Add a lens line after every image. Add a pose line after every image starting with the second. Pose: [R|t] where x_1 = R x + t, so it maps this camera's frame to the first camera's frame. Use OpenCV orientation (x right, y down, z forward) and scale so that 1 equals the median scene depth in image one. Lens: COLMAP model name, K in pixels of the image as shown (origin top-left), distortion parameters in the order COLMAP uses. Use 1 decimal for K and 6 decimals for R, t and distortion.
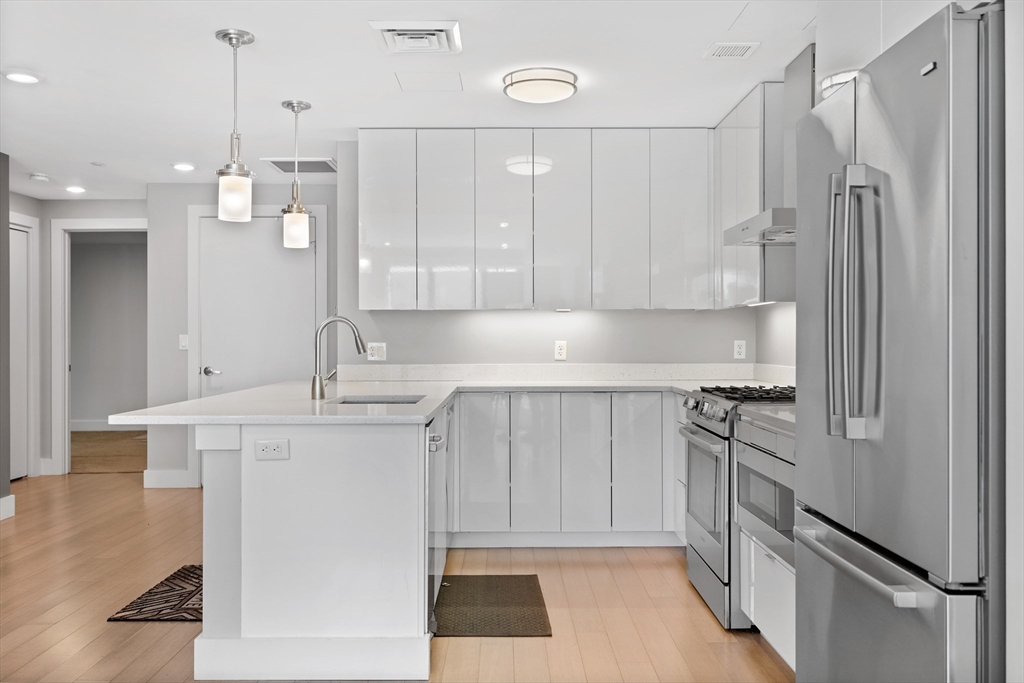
lens RADIAL K [[887.4, 0, 510.2], [0, 887.4, 336.4], [0, 0, 1]] dist [0.005552, 0.001996]
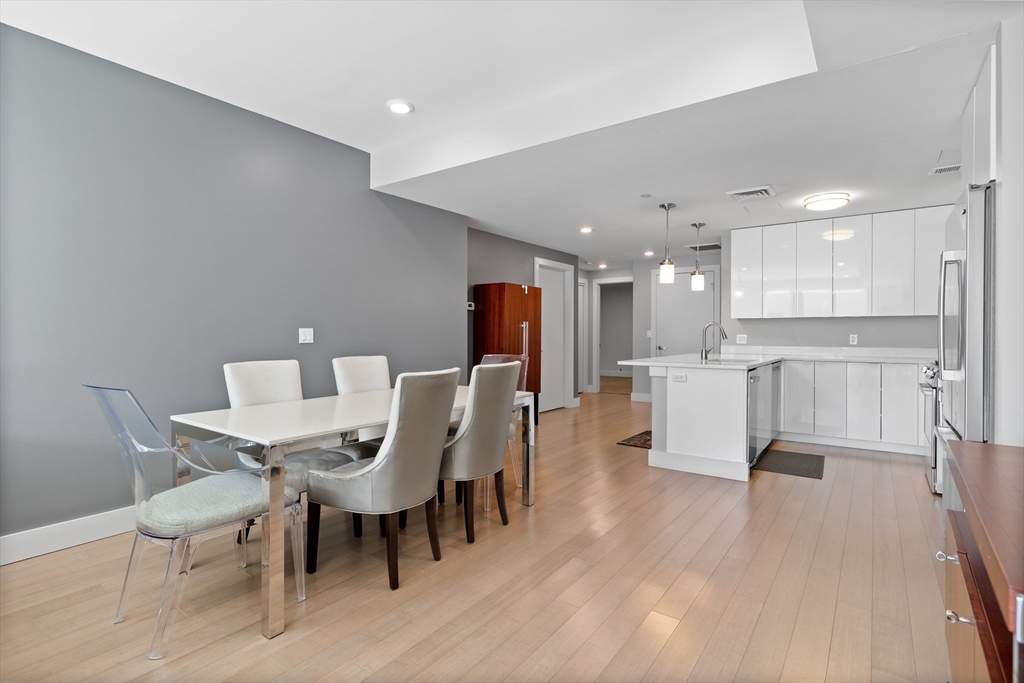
lens RADIAL K [[496.4, 0, 509.8], [0, 496.4, 334.1], [0, 0, 1]] dist [0.000554, 0.000190]
pose [[0.805966, 0.006175, -0.591930, 0.100004], [-0.003412, 0.999977, 0.005786, 0.000873], [0.591953, -0.002644, 0.805968, -0.232137]]
